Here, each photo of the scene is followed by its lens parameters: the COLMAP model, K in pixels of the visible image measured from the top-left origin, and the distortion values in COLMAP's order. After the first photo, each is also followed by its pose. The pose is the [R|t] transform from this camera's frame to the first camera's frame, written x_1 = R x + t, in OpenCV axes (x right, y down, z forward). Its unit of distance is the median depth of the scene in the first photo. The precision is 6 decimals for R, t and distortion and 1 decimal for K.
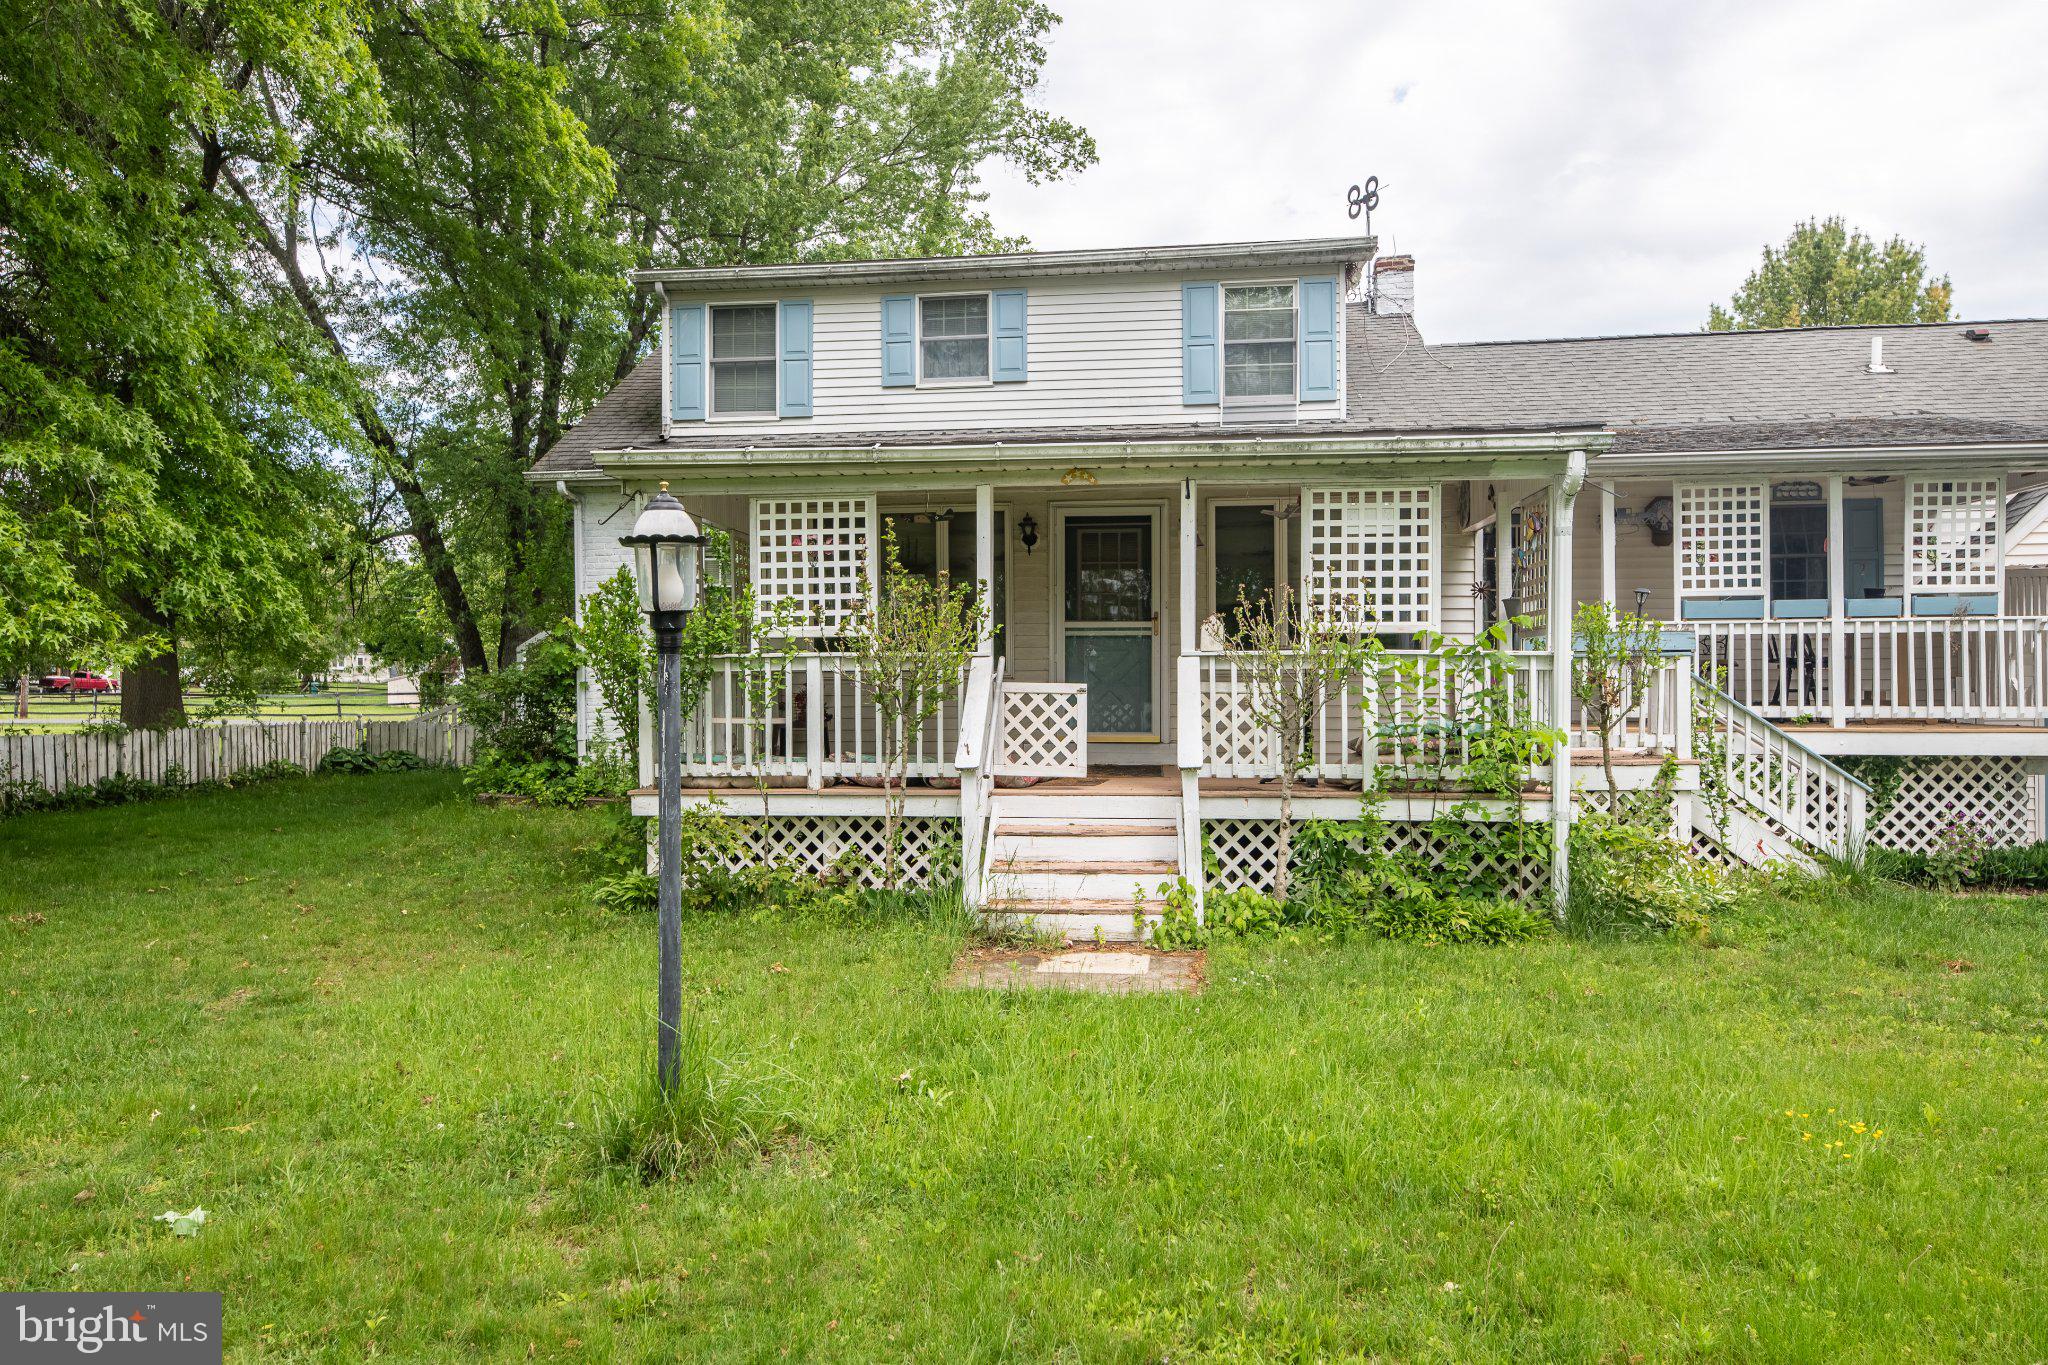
lens RADIAL K [[1390.4, 0, 1024.0], [0, 1390.4, 682.5], [0, 0, 1]] dist [0.005431, 0.002757]
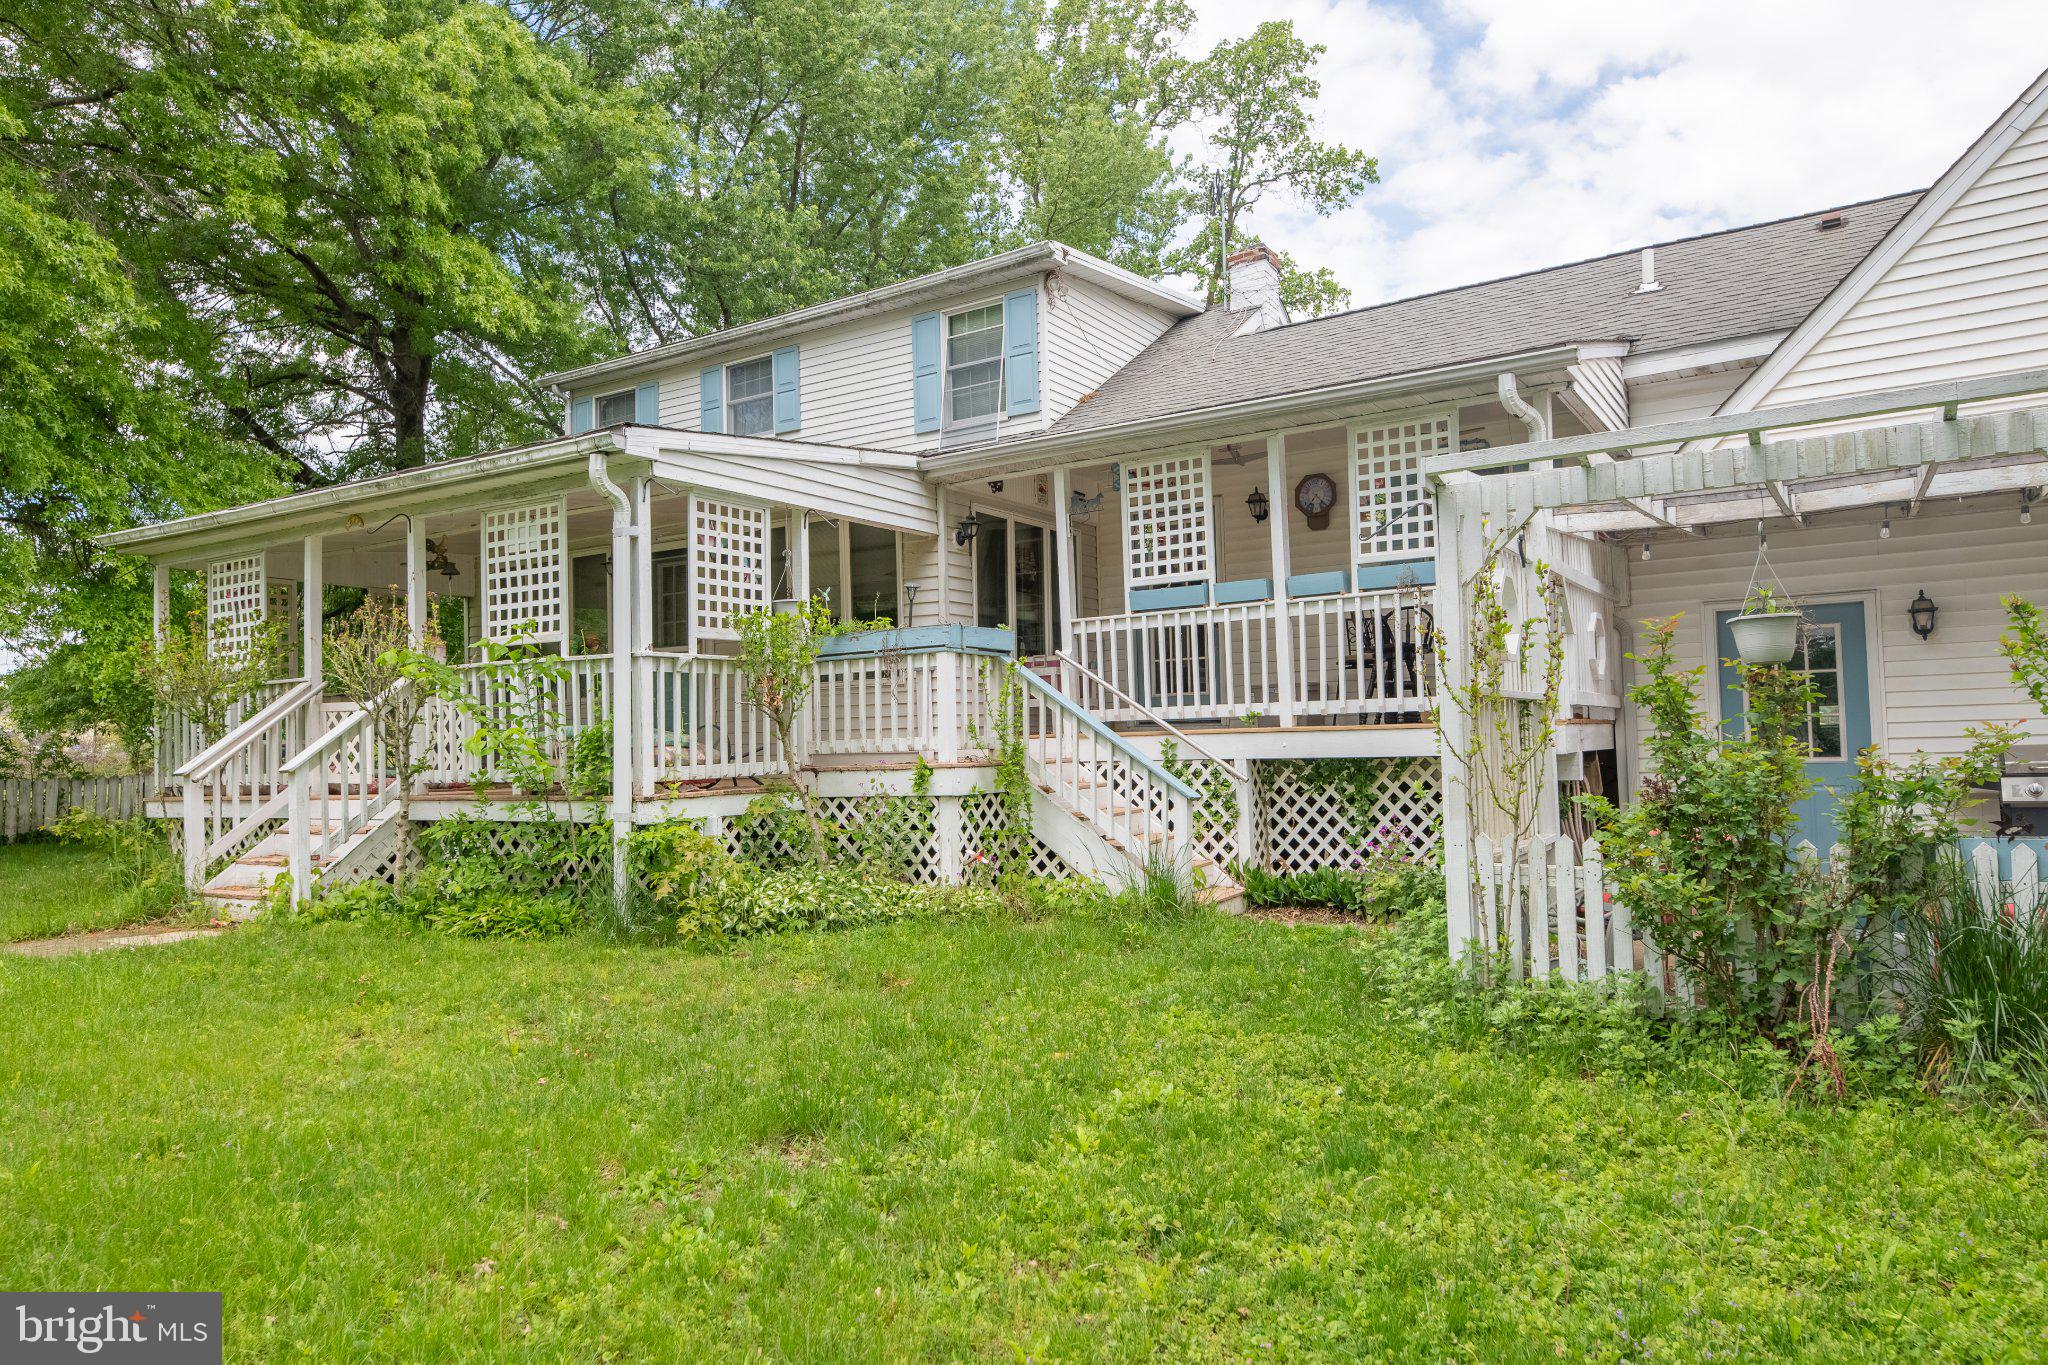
lens RADIAL K [[1325.9, 0, 1027.8], [0, 1325.9, 686.1], [0, 0, 1]] dist [0.012368, -0.001553]
pose [[0.899483, -0.037641, -0.435331, 0.793477], [0.024634, 0.999067, -0.035485, 0.032124], [0.436260, 0.021194, 0.899571, 0.196657]]
